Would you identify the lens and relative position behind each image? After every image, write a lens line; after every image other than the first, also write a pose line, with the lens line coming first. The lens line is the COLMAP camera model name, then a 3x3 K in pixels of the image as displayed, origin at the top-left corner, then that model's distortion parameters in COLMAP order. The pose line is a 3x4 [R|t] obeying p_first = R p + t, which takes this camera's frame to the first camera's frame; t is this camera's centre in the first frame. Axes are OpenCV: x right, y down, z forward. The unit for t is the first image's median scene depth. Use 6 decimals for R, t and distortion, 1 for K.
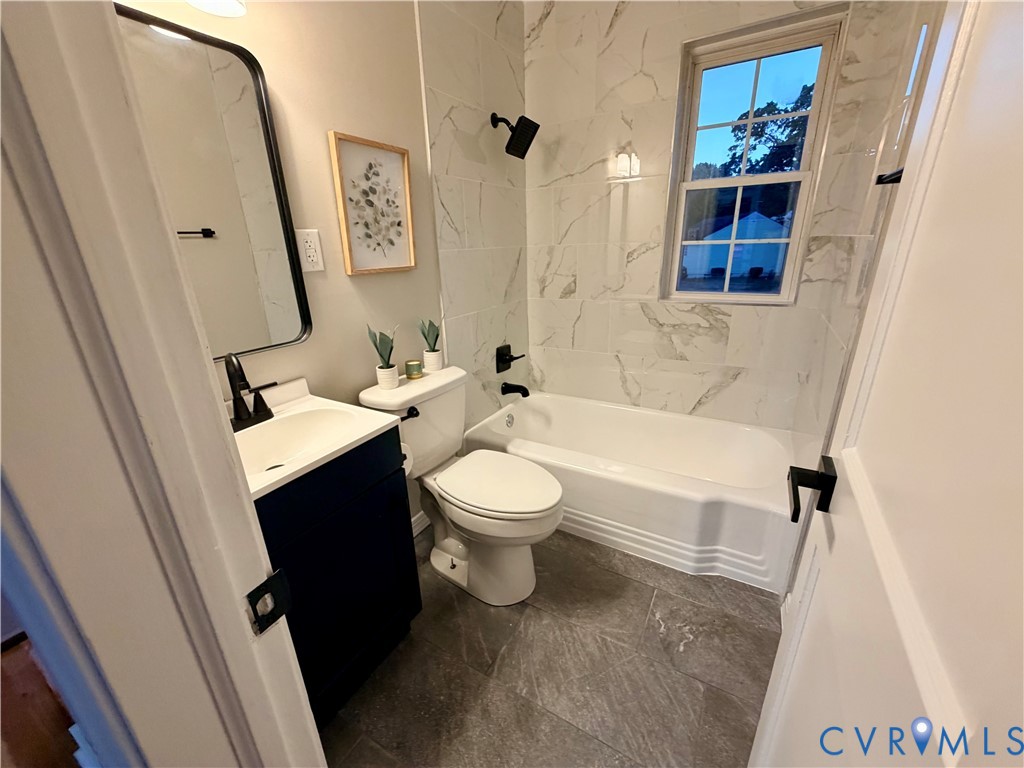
lens RADIAL K [[406.5, 0, 508.8], [0, 406.5, 384.7], [0, 0, 1]] dist [-0.000337, -0.000447]
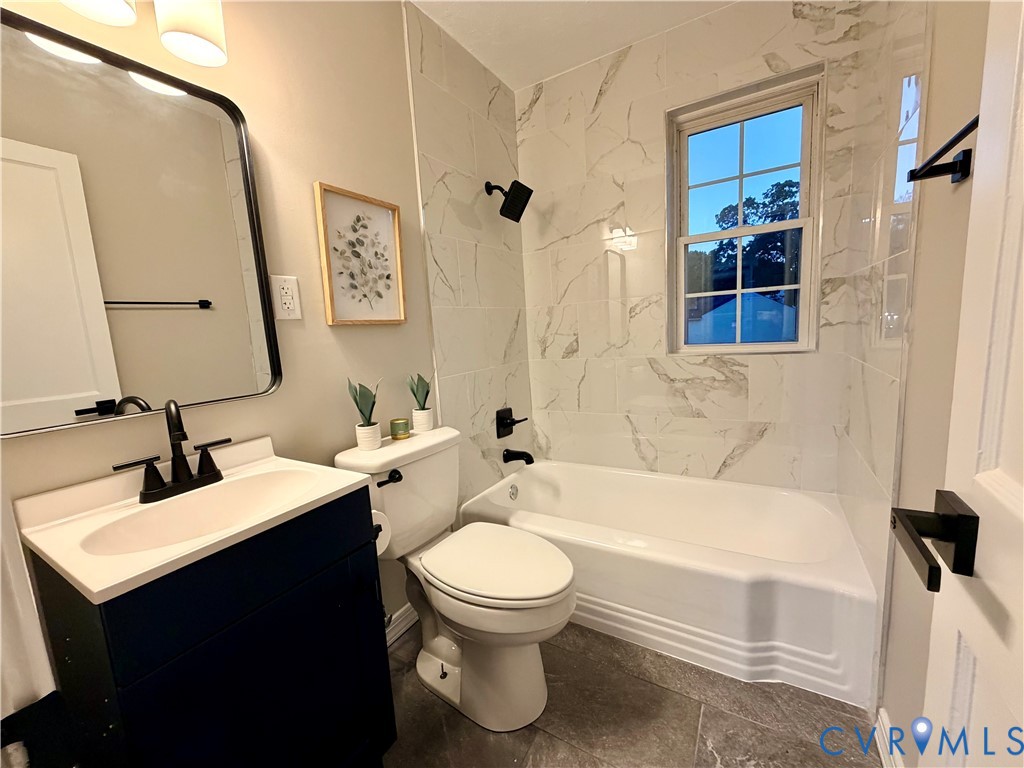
lens RADIAL K [[406.5, 0, 508.8], [0, 406.5, 384.7], [0, 0, 1]] dist [-0.000337, -0.000447]
pose [[0.999387, -0.029282, -0.019173, 0.023616], [0.024981, 0.980436, -0.195248, 0.044343], [0.024515, 0.194650, 0.980566, 0.104295]]
